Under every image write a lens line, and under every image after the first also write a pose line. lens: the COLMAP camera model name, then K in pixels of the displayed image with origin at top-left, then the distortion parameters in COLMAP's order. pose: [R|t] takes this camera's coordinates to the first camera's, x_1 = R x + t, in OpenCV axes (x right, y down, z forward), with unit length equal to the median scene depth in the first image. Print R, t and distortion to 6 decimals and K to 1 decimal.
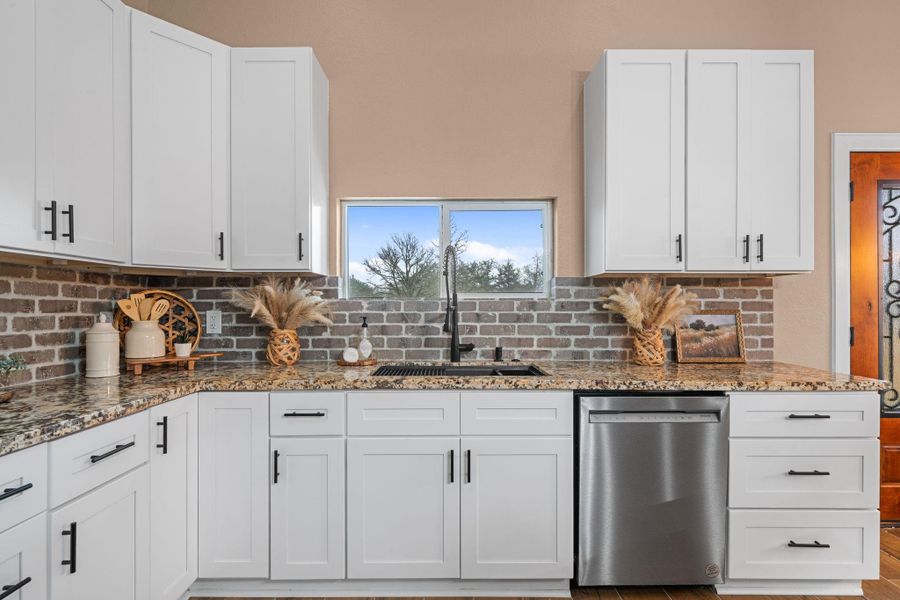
lens RADIAL K [[315.0, 0, 446.8], [0, 315.0, 315.5], [0, 0, 1]] dist [0.002820, 0.000055]
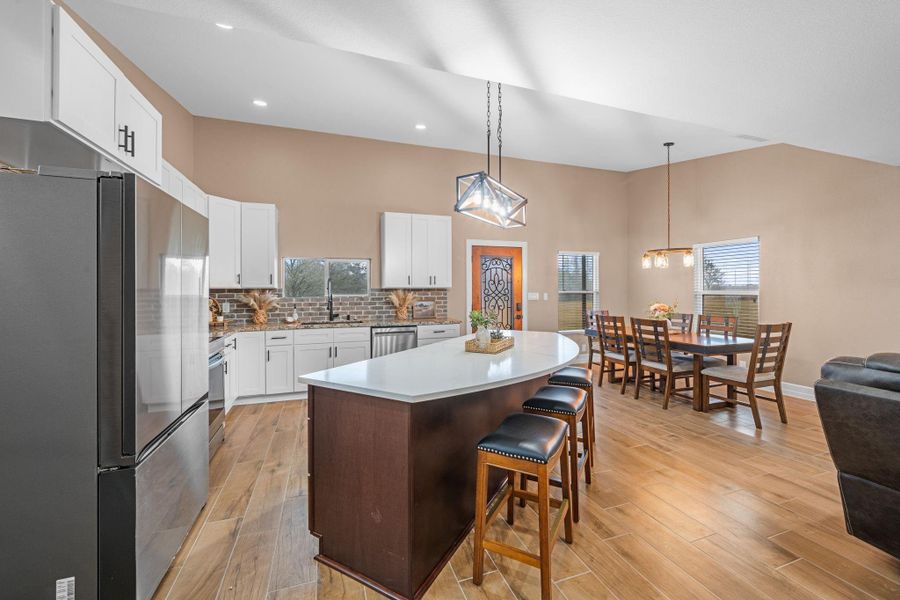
lens RADIAL K [[353.7, 0, 446.1], [0, 353.7, 291.0], [0, 0, 1]] dist [0.000881, 0.000019]
pose [[0.943911, -0.004818, 0.330166, -0.045954], [0.006068, 0.999978, -0.002756, -0.090304], [-0.330145, 0.004605, 0.943919, -2.134616]]
